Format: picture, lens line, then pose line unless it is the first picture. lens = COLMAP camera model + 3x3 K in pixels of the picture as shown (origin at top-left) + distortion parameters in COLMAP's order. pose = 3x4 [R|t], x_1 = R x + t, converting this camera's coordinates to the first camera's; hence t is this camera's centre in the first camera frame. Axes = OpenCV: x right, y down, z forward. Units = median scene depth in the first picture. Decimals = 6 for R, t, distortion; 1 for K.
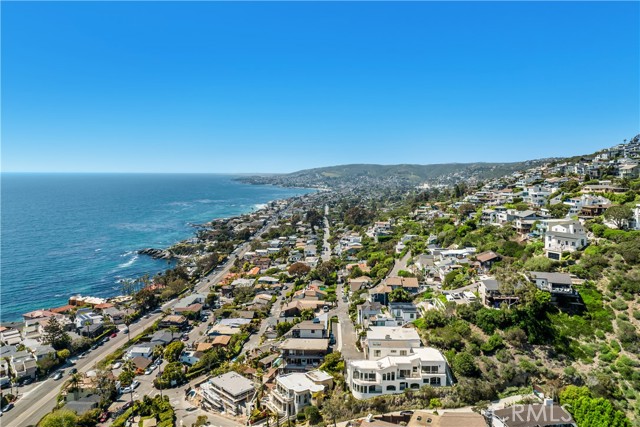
lens RADIAL K [[466.3, 0, 318.5], [0, 466.3, 212.2], [0, 0, 1]] dist [-0.048600, 0.018683]
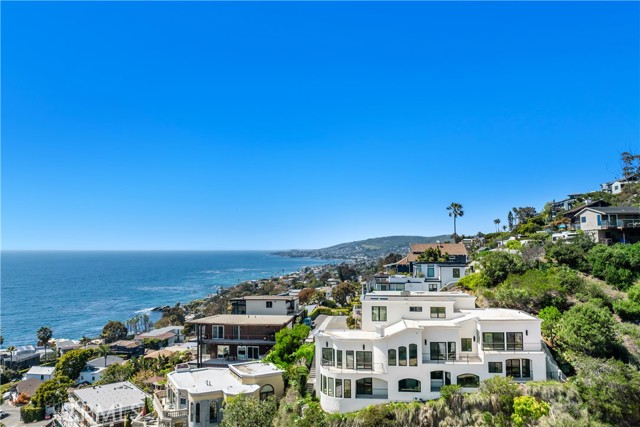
lens RADIAL K [[466.3, 0, 321.7], [0, 466.3, 214.9], [0, 0, 1]] dist [-0.048600, 0.018683]
pose [[0.996418, -0.012712, -0.083606, 0.113960], [-0.001460, 0.985906, -0.167295, 0.295433], [0.084554, 0.166818, 0.982356, 0.556613]]
